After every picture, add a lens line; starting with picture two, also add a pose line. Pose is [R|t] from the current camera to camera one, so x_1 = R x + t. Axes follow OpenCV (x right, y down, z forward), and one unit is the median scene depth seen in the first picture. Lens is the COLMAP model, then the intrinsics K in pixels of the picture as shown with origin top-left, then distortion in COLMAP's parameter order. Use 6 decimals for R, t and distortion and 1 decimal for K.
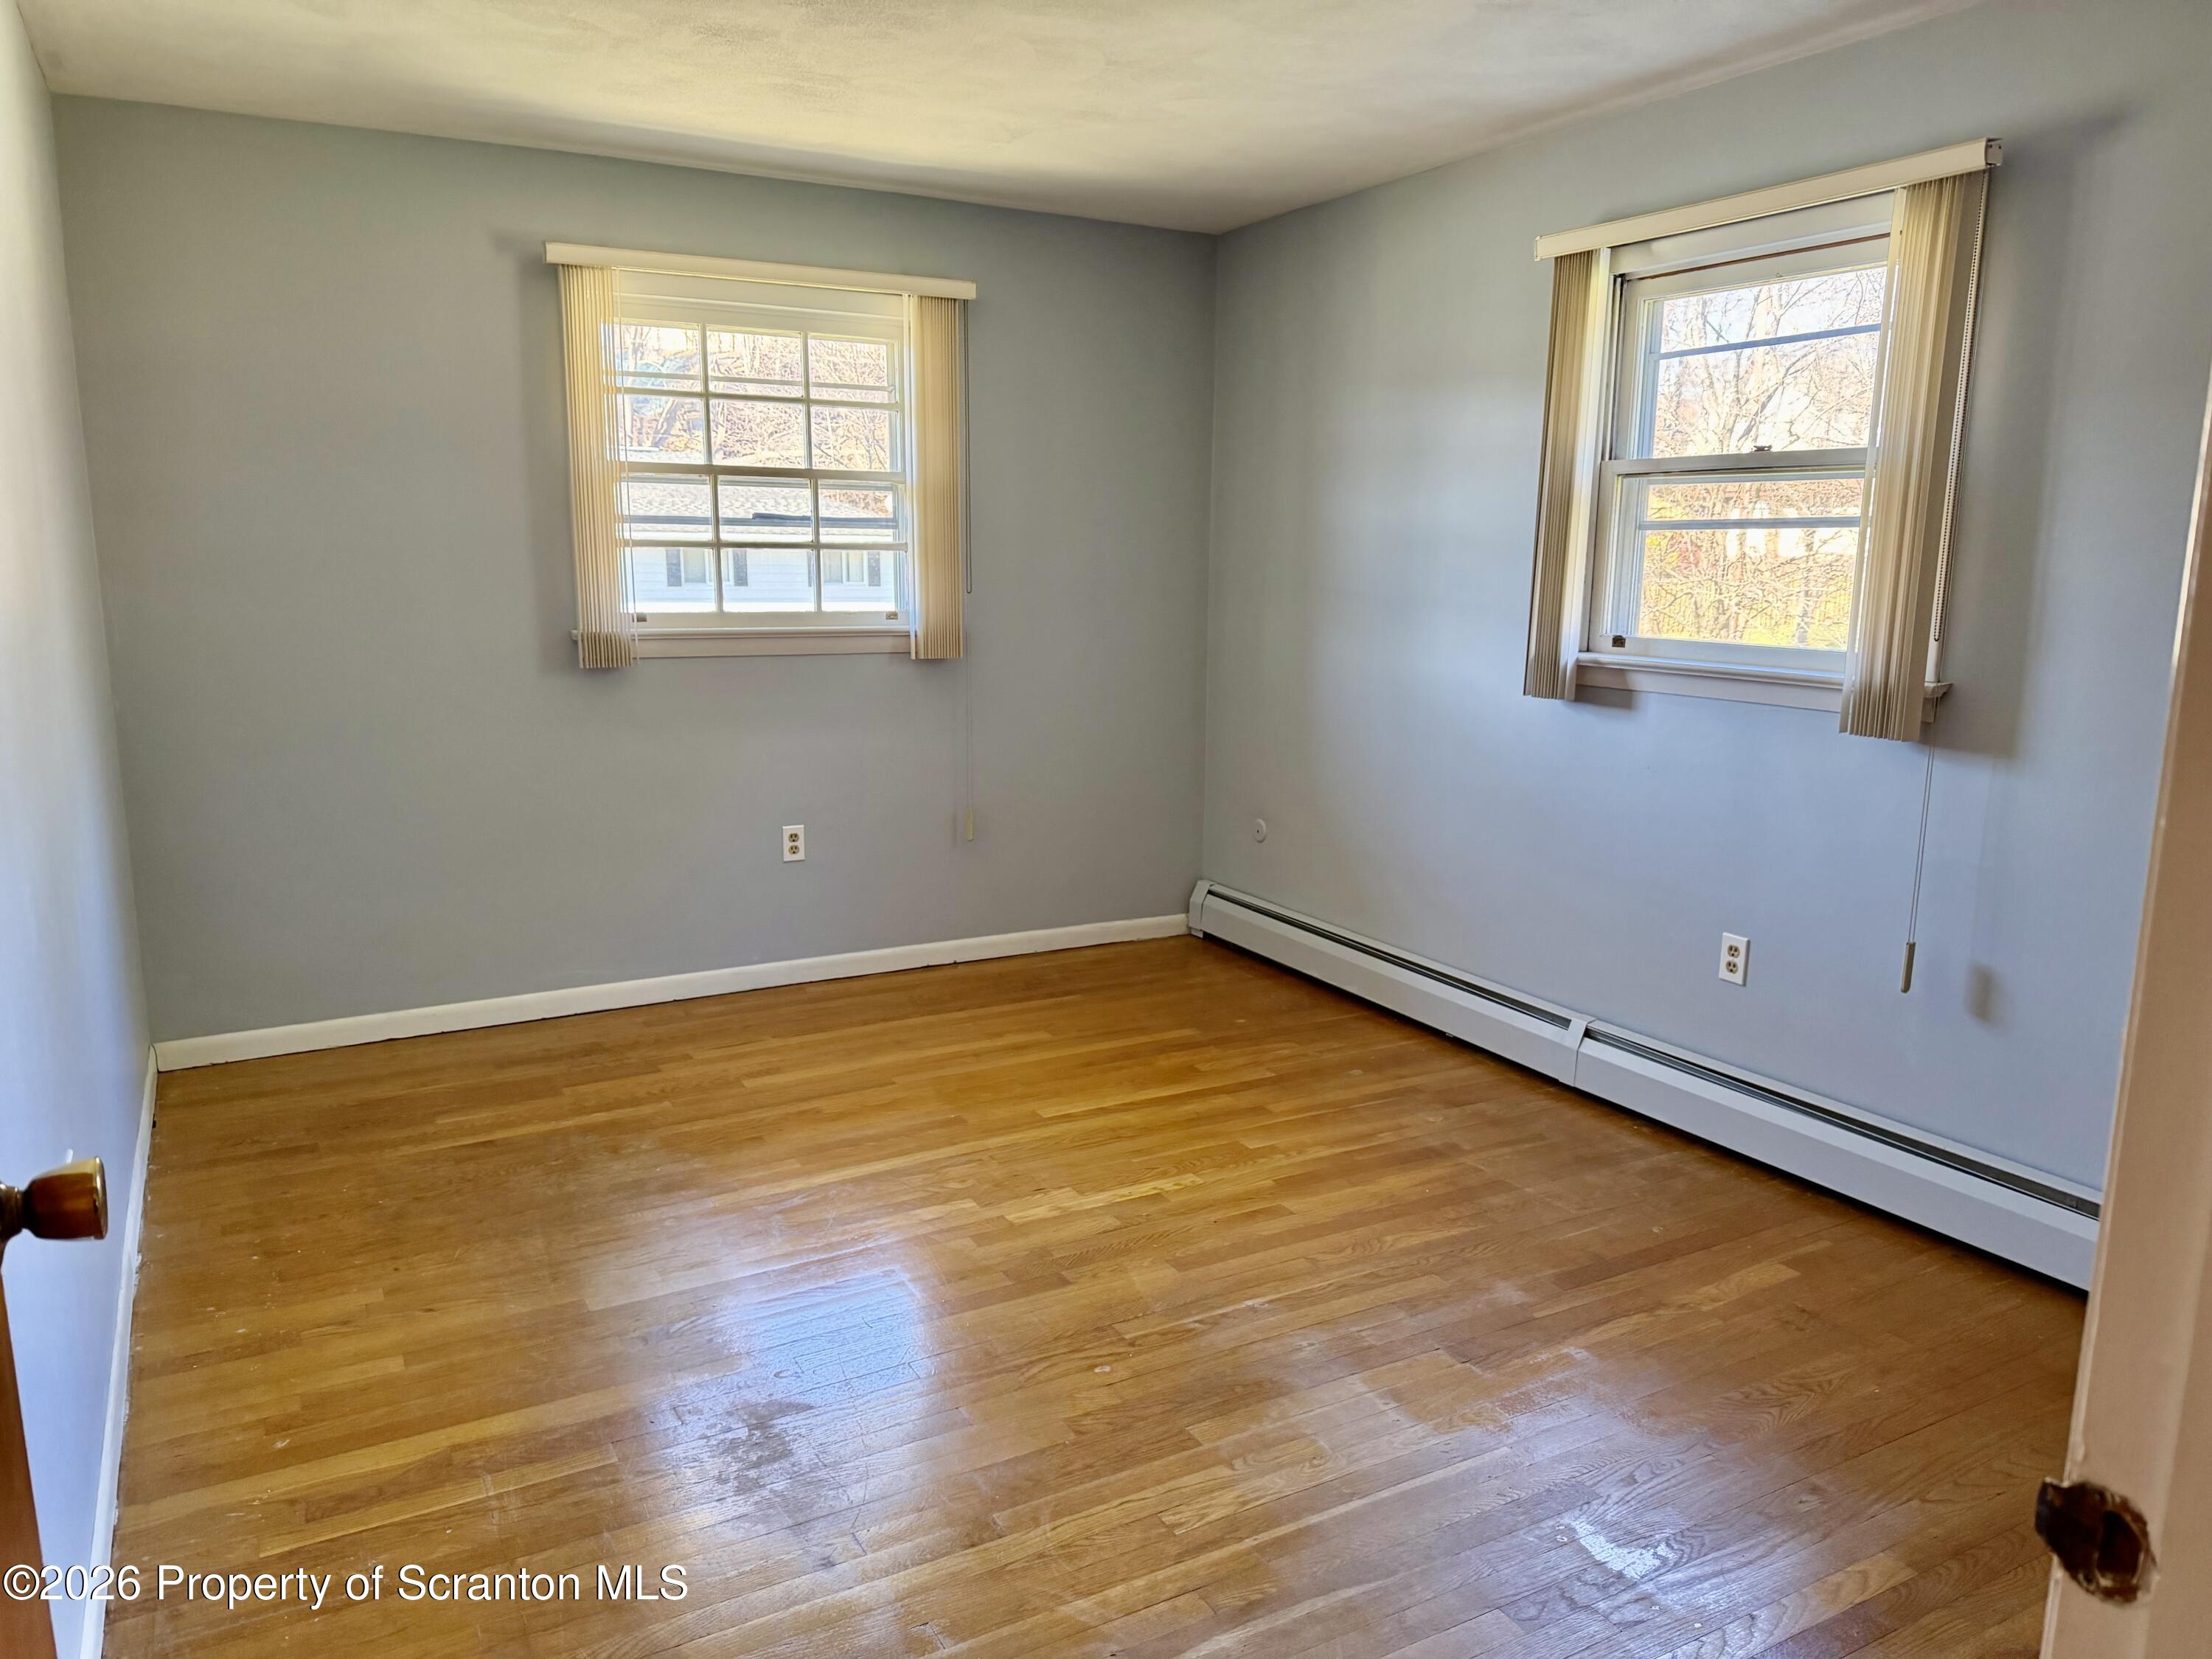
lens RADIAL K [[1542.4, 0, 1108.5], [0, 1542.4, 819.3], [0, 0, 1]] dist [0.053503, -0.057627]
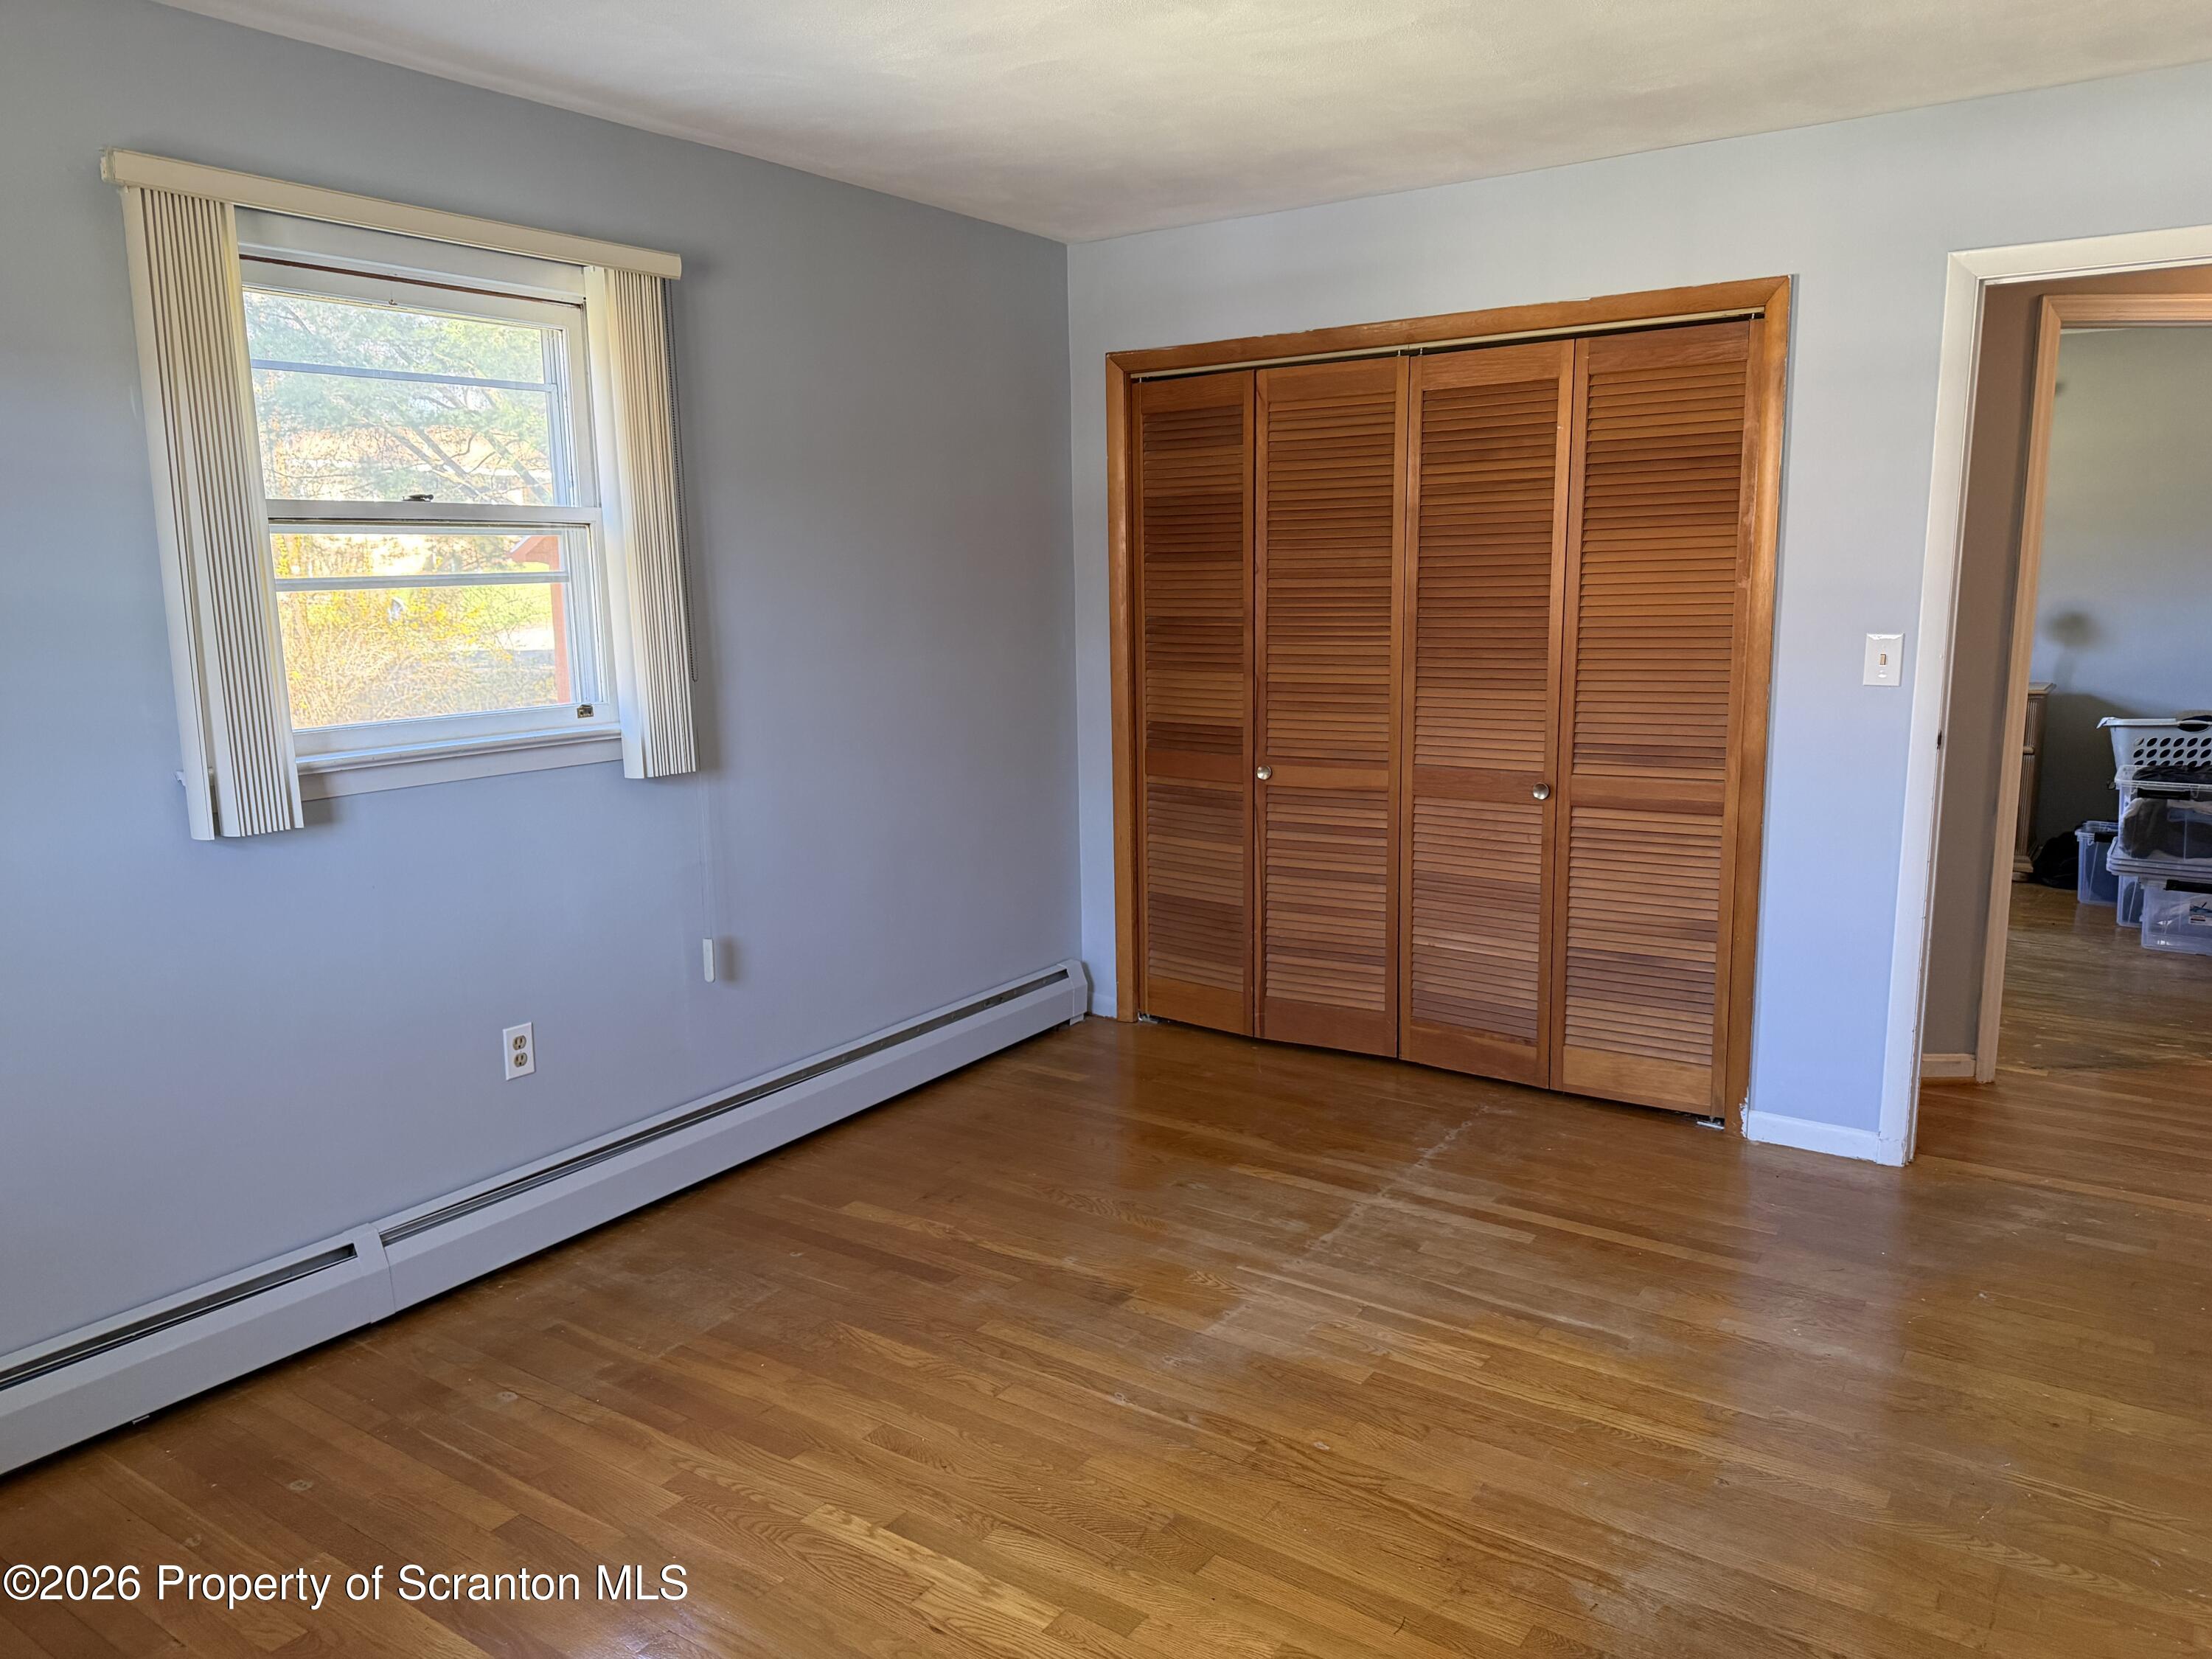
lens RADIAL K [[1542.4, 0, 1102.9], [0, 1542.4, 833.1], [0, 0, 1]] dist [0.053503, -0.057627]
pose [[-0.433115, -0.155351, 0.887850, -0.587388], [0.169763, 0.953346, 0.249625, -0.219948], [-0.885207, 0.258840, -0.386536, 1.089692]]
